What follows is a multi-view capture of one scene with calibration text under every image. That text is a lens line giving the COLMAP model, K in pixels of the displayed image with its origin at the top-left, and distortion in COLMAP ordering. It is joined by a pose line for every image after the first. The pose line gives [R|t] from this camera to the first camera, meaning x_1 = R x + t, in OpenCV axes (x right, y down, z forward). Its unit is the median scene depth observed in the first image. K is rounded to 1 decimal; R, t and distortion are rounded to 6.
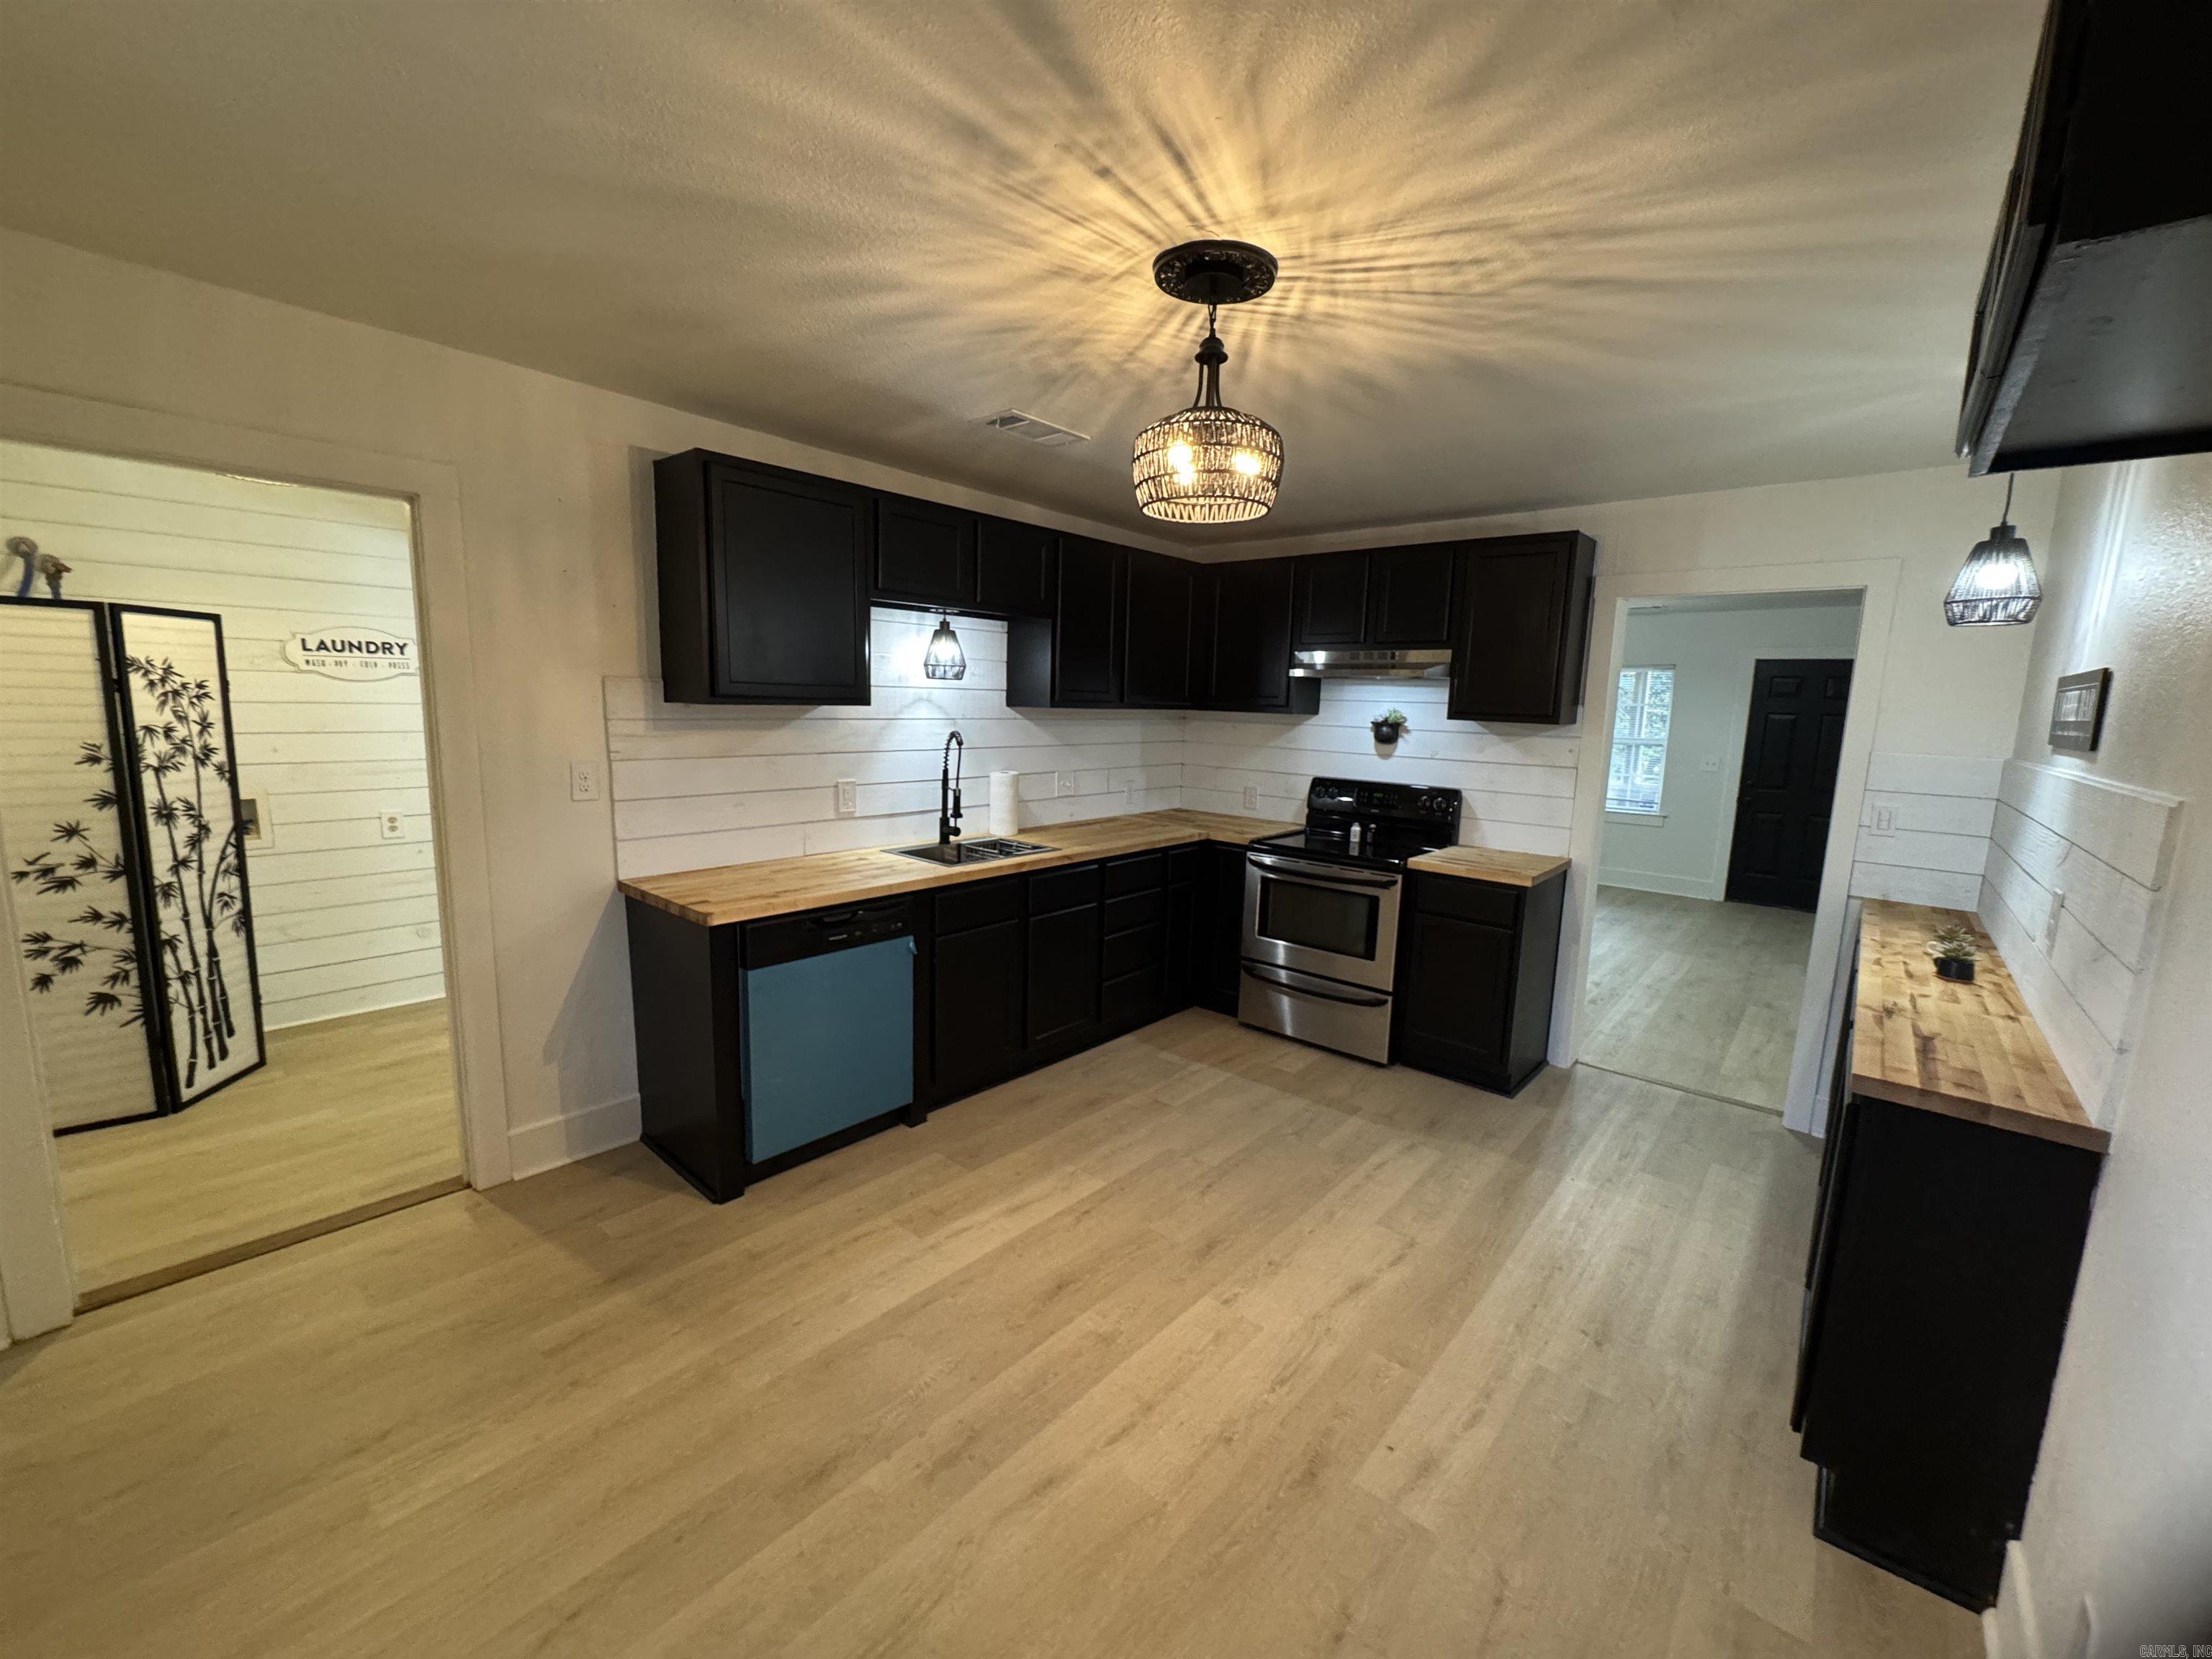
lens RADIAL K [[886.1, 0, 1108.5], [0, 886.1, 830.6], [0, 0, 1]] dist [-0.004496, 0.000806]
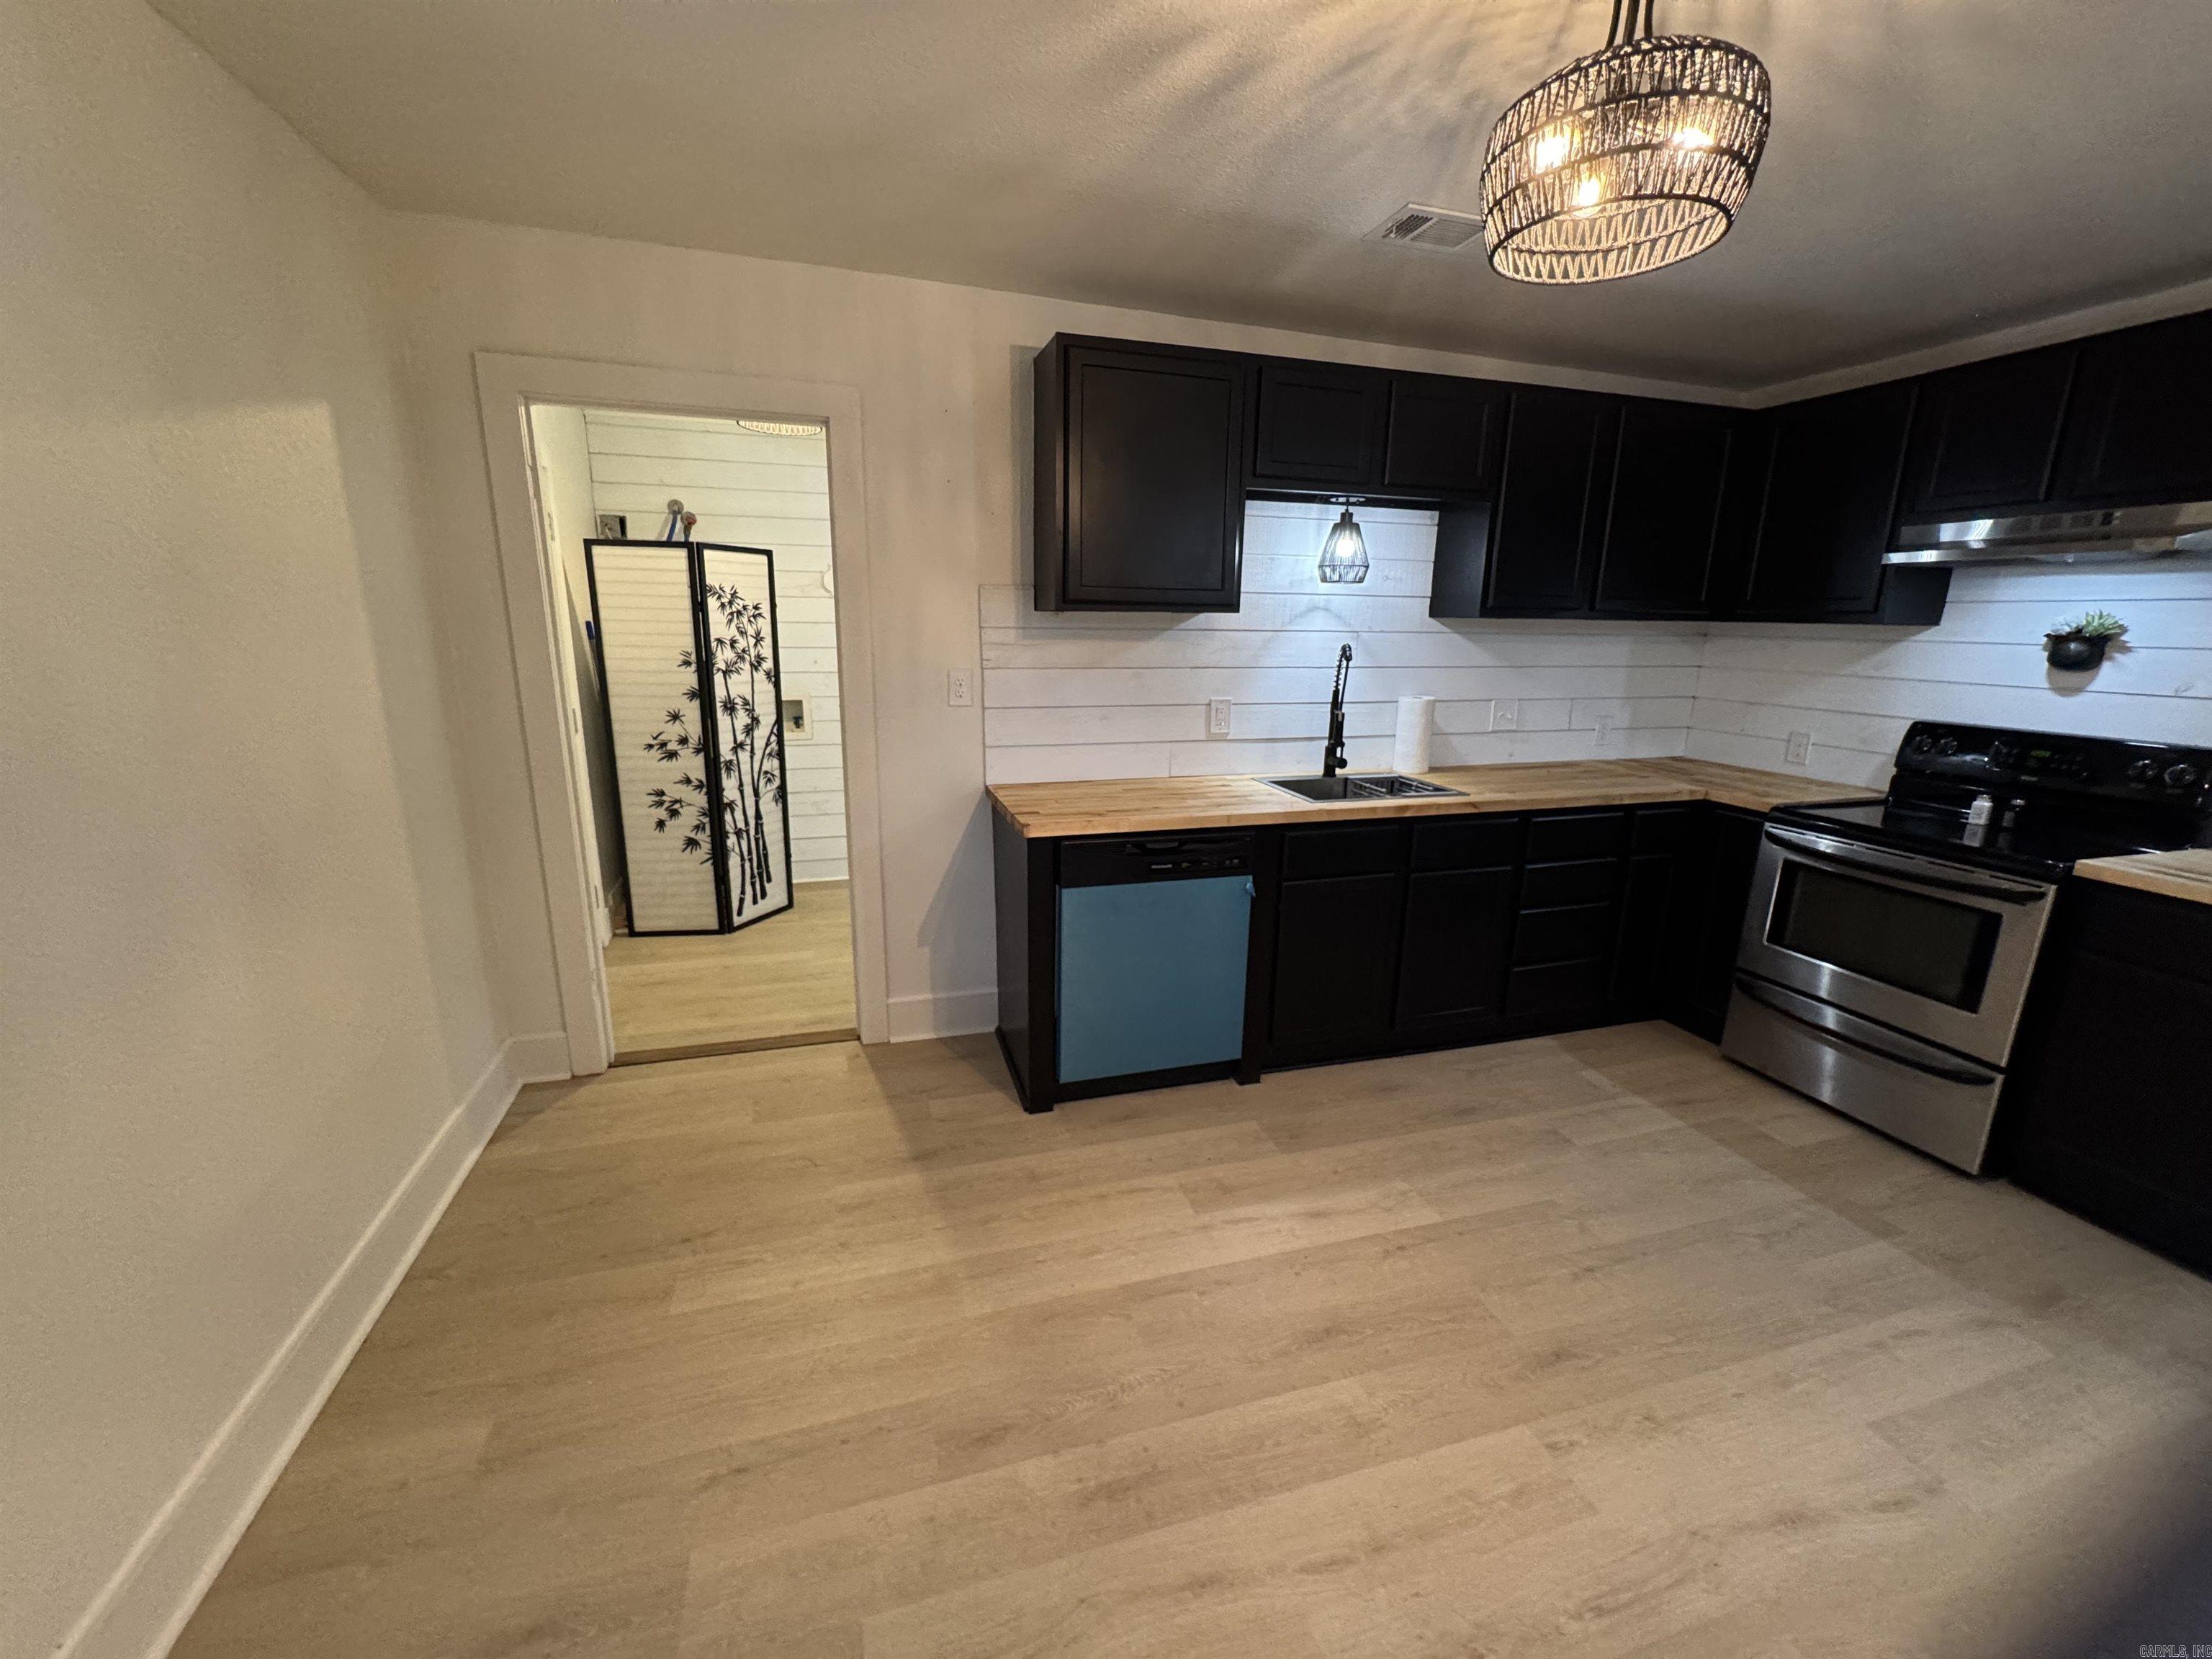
lens RADIAL K [[886.1, 0, 1109.5], [0, 886.1, 832.5], [0, 0, 1]] dist [-0.004496, 0.000806]
pose [[0.847230, 0.108829, -0.519959, 0.108422], [-0.069483, 0.993084, 0.094639, 0.002392], [0.526662, -0.044053, 0.848933, 0.175214]]
